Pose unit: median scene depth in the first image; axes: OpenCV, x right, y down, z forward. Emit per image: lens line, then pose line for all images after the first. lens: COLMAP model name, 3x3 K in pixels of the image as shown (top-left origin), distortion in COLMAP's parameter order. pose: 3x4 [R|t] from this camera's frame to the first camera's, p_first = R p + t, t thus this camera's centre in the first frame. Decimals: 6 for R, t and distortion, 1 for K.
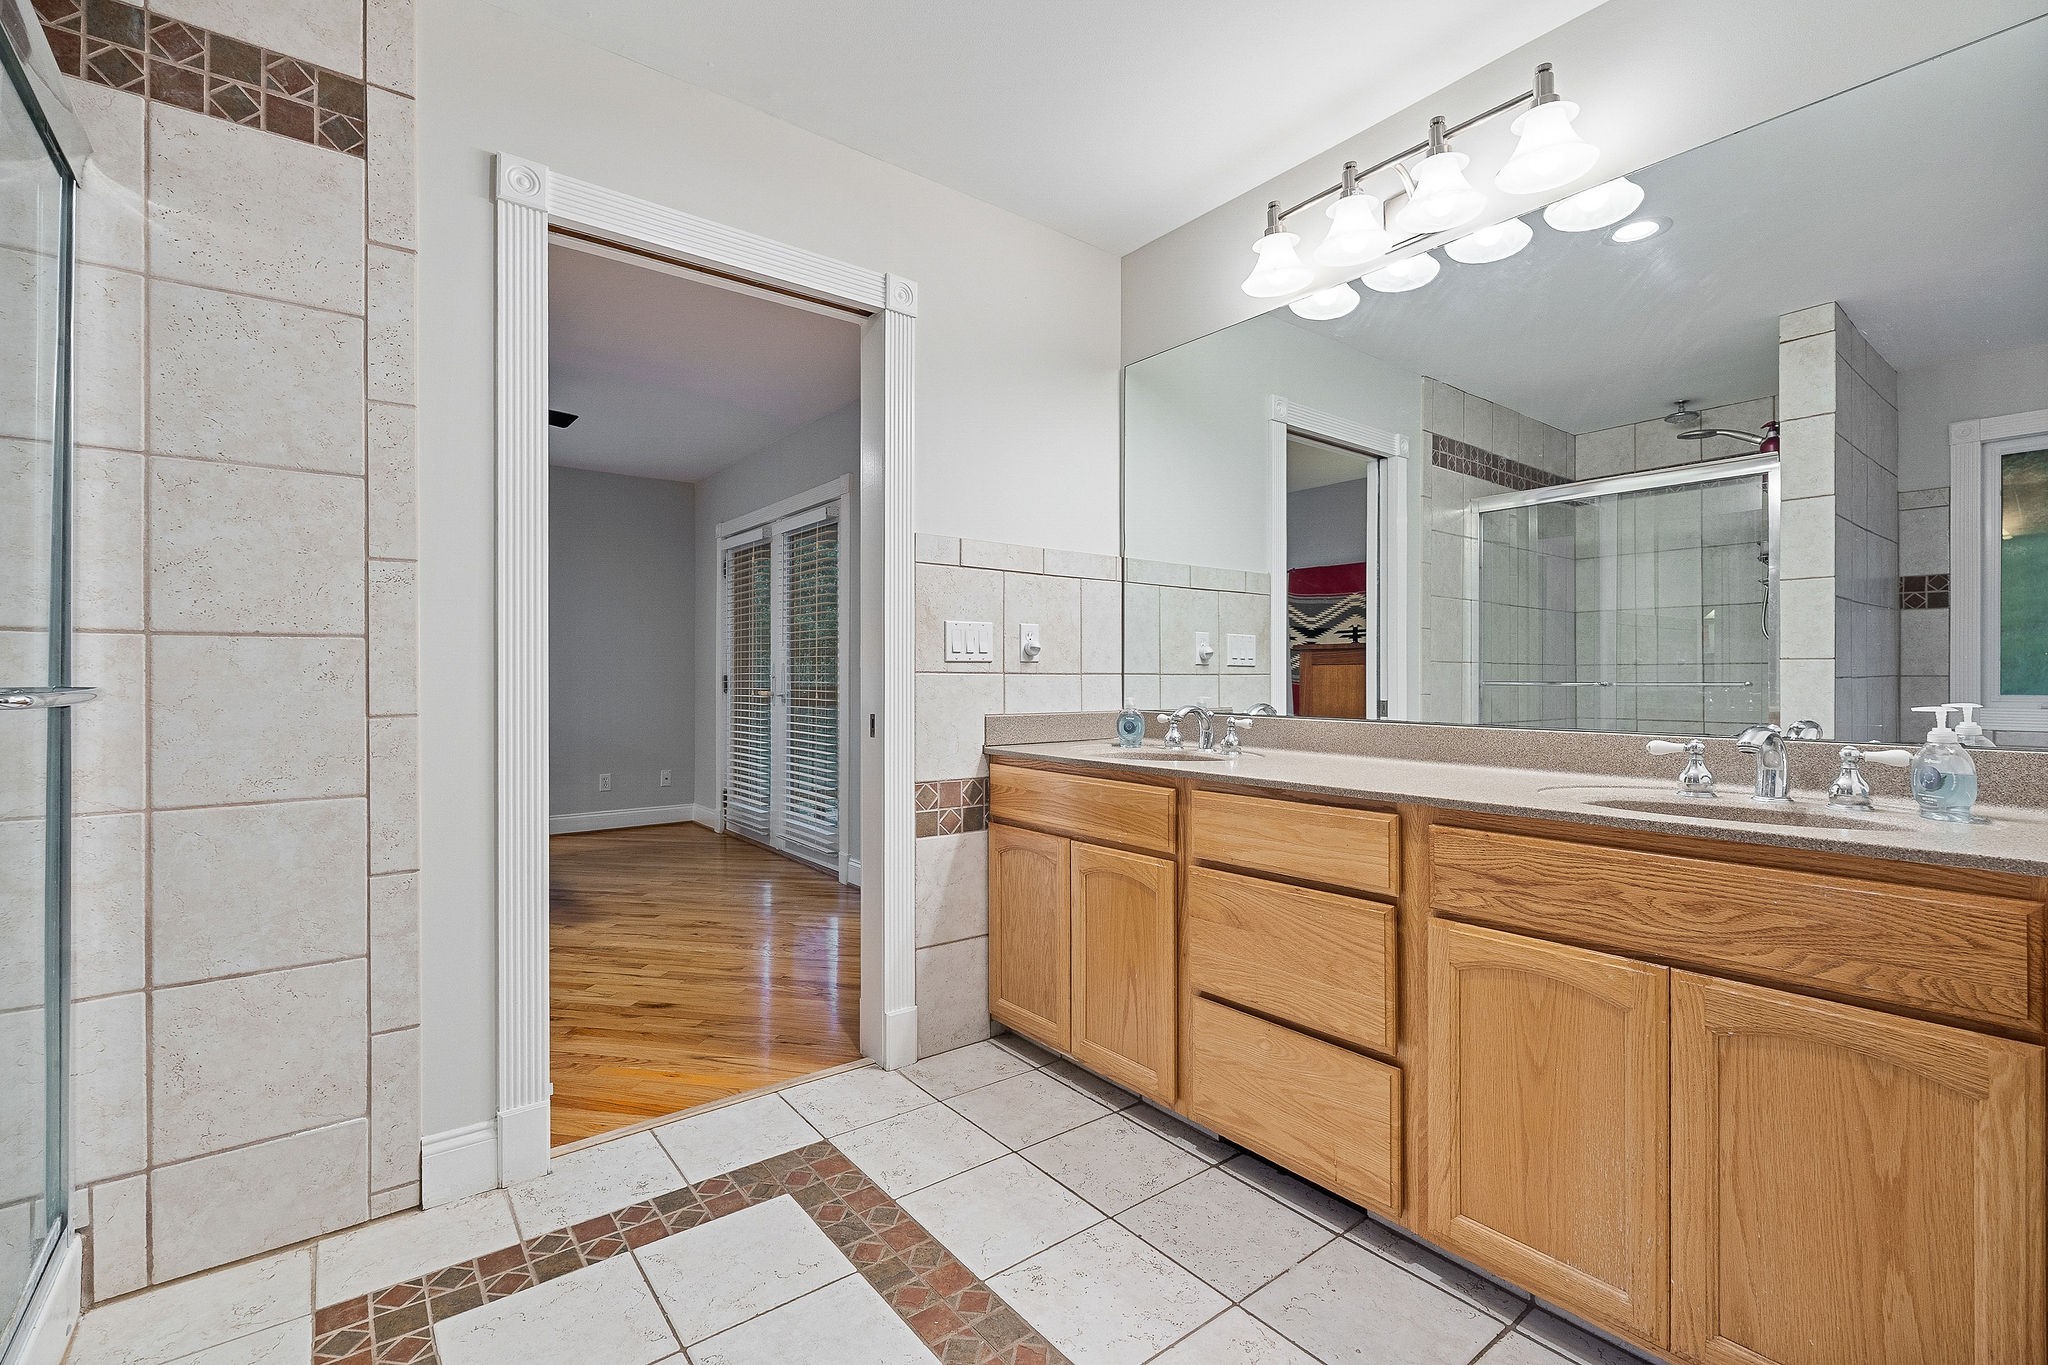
lens RADIAL K [[897.7, 0, 1020.5], [0, 897.7, 674.8], [0, 0, 1]] dist [-0.002945, -0.000640]
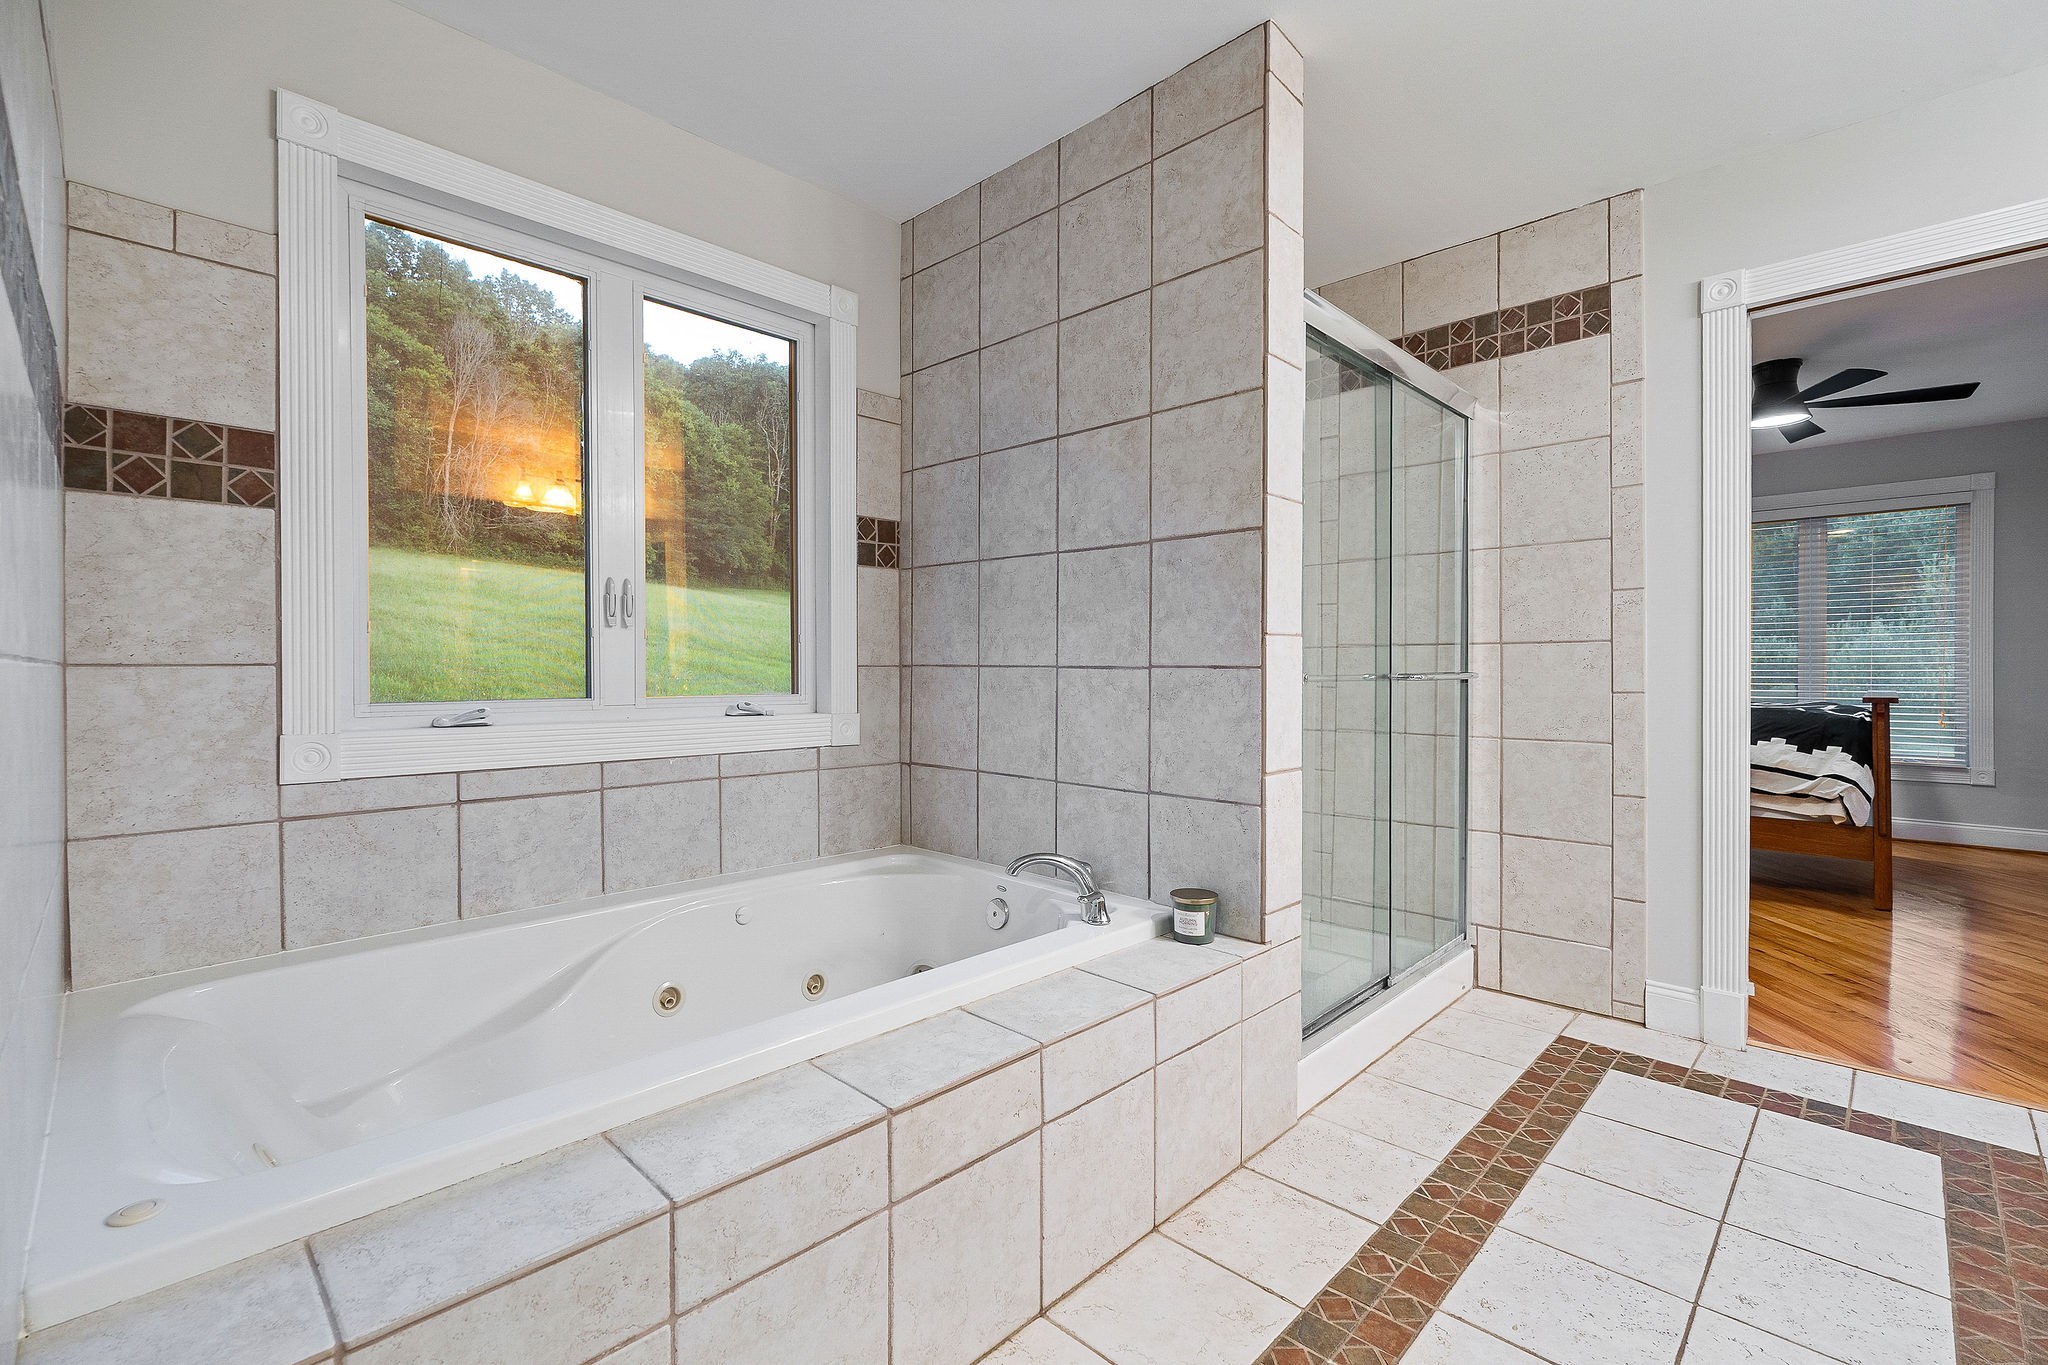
lens RADIAL K [[897.7, 0, 1026.6], [0, 897.7, 671.4], [0, 0, 1]] dist [-0.002945, -0.000640]
pose [[0.137813, 0.004706, -0.990447, 0.689991], [0.004684, 0.999974, 0.005403, -0.003011], [0.990447, -0.005384, 0.137788, -0.224690]]
